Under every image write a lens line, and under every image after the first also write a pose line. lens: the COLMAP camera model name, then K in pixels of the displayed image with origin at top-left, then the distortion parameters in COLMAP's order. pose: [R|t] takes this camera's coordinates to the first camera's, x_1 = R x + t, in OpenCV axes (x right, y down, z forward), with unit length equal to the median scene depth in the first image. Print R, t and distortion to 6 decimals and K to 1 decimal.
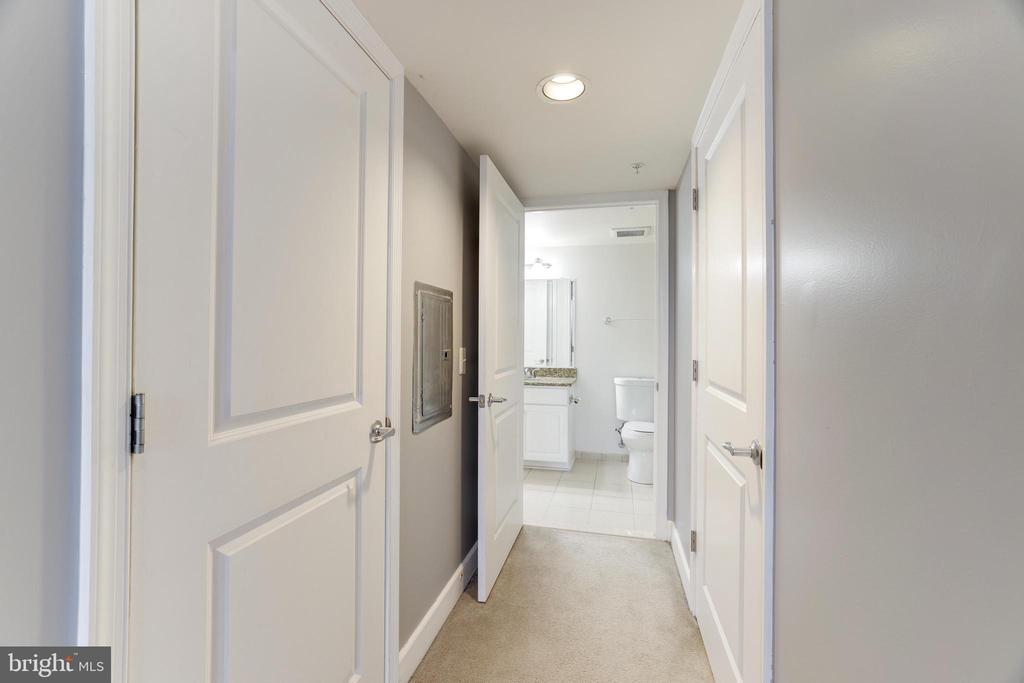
lens RADIAL K [[438.5, 0, 510.5], [0, 438.5, 335.3], [0, 0, 1]] dist [-0.030994, 0.016395]
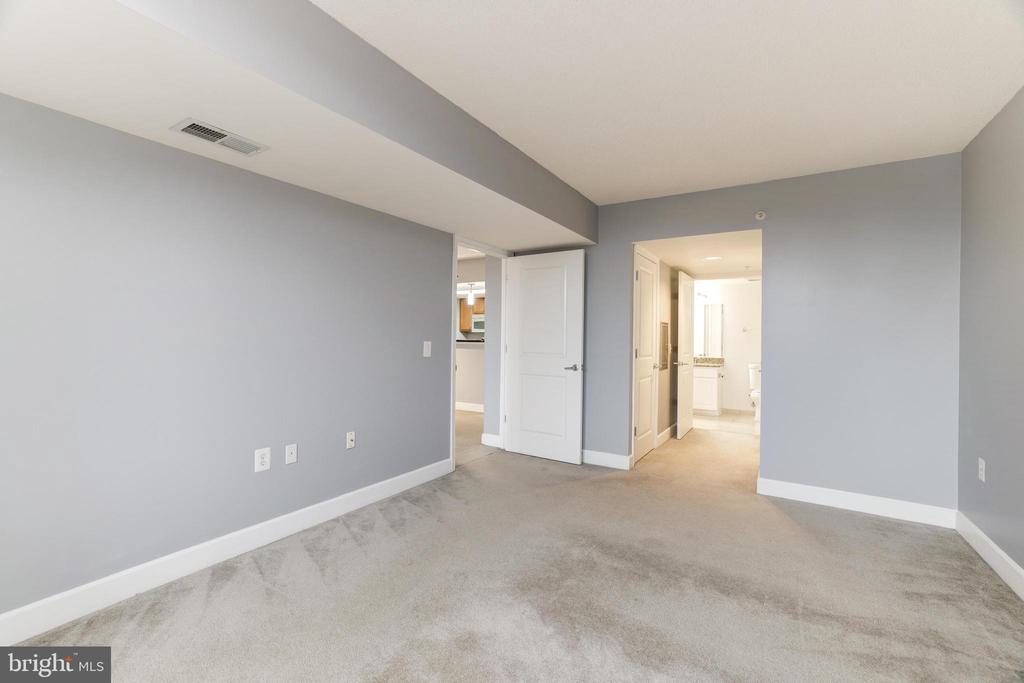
lens RADIAL K [[438.5, 0, 510.5], [0, 438.5, 335.3], [0, 0, 1]] dist [-0.030994, 0.016395]
pose [[0.945326, 0.006284, -0.326067, -0.085692], [-0.005876, 0.999980, 0.002237, -0.011908], [0.326074, -0.000199, 0.945344, -0.926640]]
